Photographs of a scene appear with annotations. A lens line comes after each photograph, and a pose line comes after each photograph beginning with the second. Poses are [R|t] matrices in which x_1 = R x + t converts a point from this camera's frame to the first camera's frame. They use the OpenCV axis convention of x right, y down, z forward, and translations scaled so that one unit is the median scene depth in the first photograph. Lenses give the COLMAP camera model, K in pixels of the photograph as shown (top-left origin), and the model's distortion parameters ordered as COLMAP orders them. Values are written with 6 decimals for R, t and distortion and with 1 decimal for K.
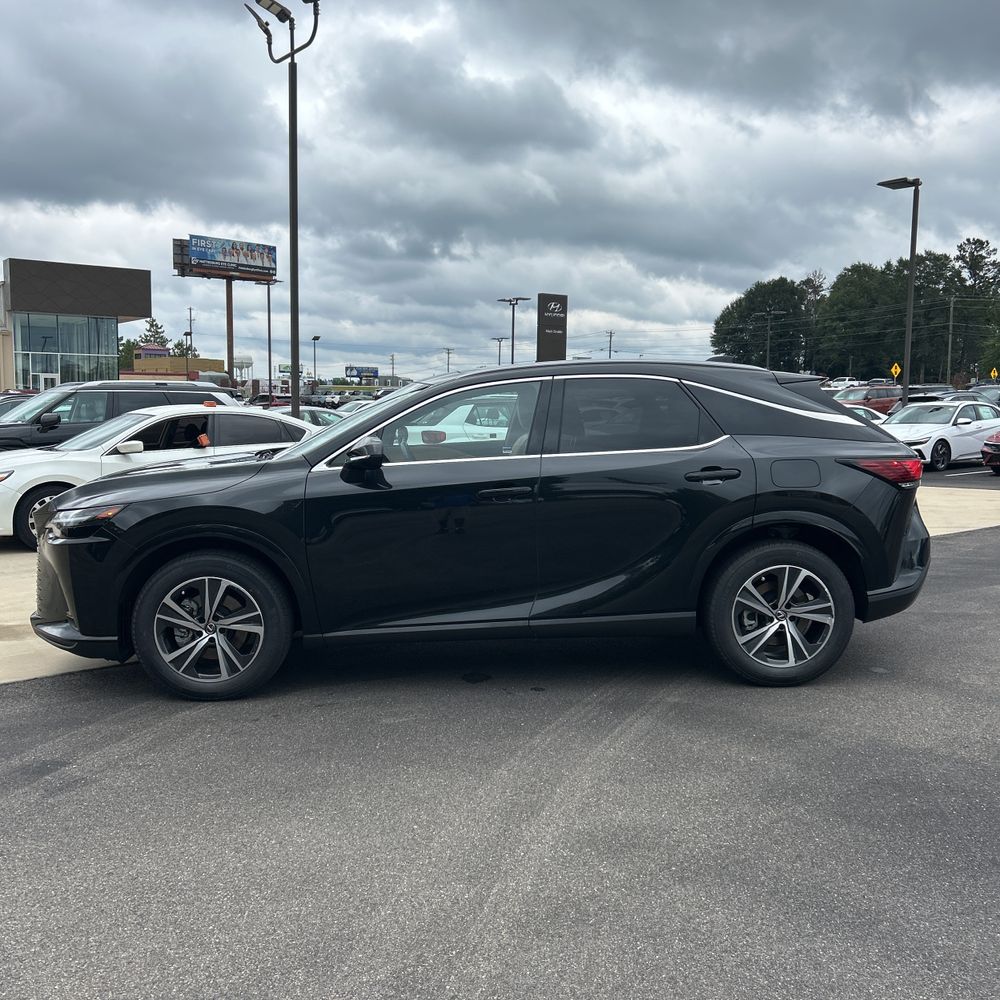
lens RADIAL K [[1004.4, 0, 498.3], [0, 1004.4, 498.3], [0, 0, 1]] dist [0.120396, -0.210982]
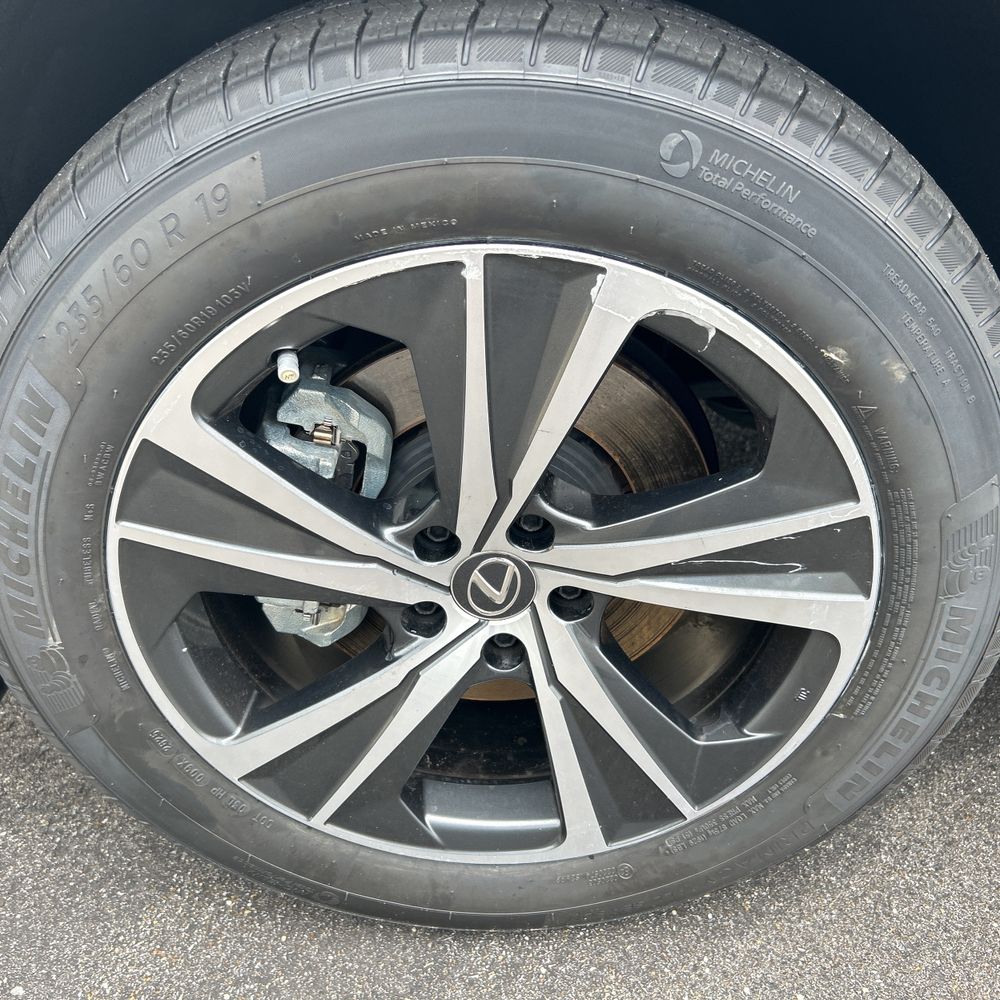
lens RADIAL K [[1020.3, 0, 497.0], [0, 1020.3, 500.8], [0, 0, 1]] dist [0.052924, -0.053376]
pose [[0.997743, 0.018829, -0.064450, -0.260729], [0.012102, 0.893726, 0.448449, 0.048921], [0.066044, -0.448217, 0.891482, 0.832165]]
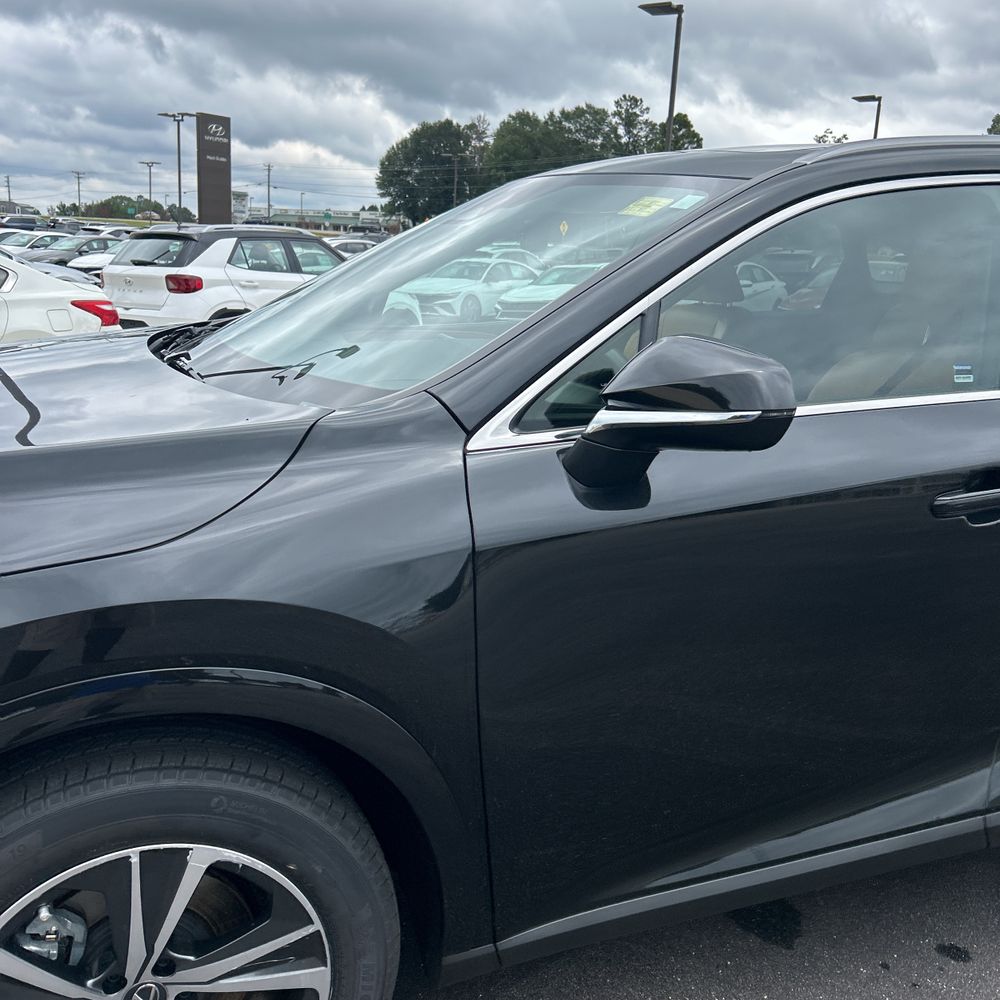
lens RADIAL K [[1020.3, 0, 497.0], [0, 1020.3, 500.8], [0, 0, 1]] dist [0.052924, -0.053376]
pose [[0.948226, -0.037730, 0.315346, -0.262542], [-0.009646, 0.989039, 0.147342, -0.054207], [-0.317449, -0.142756, 0.937468, 0.677602]]
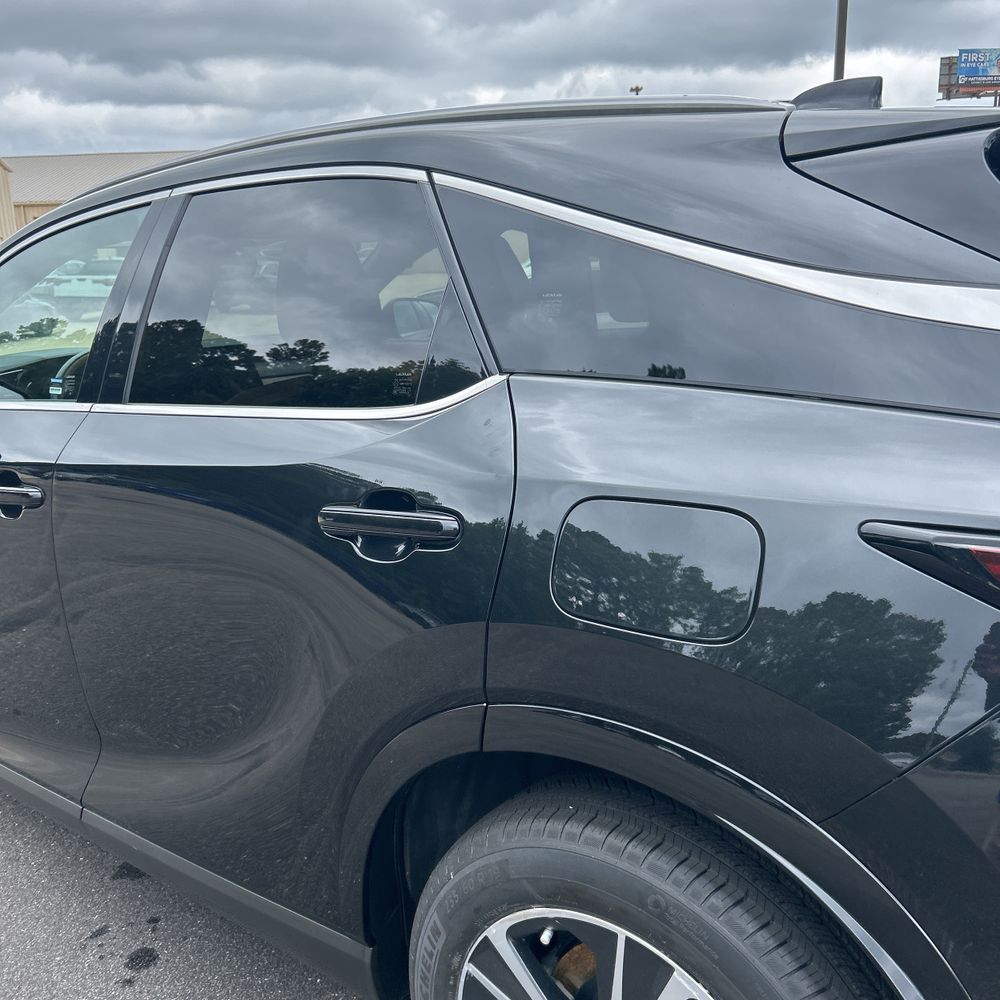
lens RADIAL K [[1015.9, 0, 489.7], [0, 1015.9, 478.5], [0, 0, 1]] dist [0.007582, 0.024058]
pose [[0.760051, 0.114750, -0.639652, 0.392855], [-0.028547, 0.989232, 0.143543, -0.072537], [0.649236, -0.090840, 0.755143, 0.779543]]
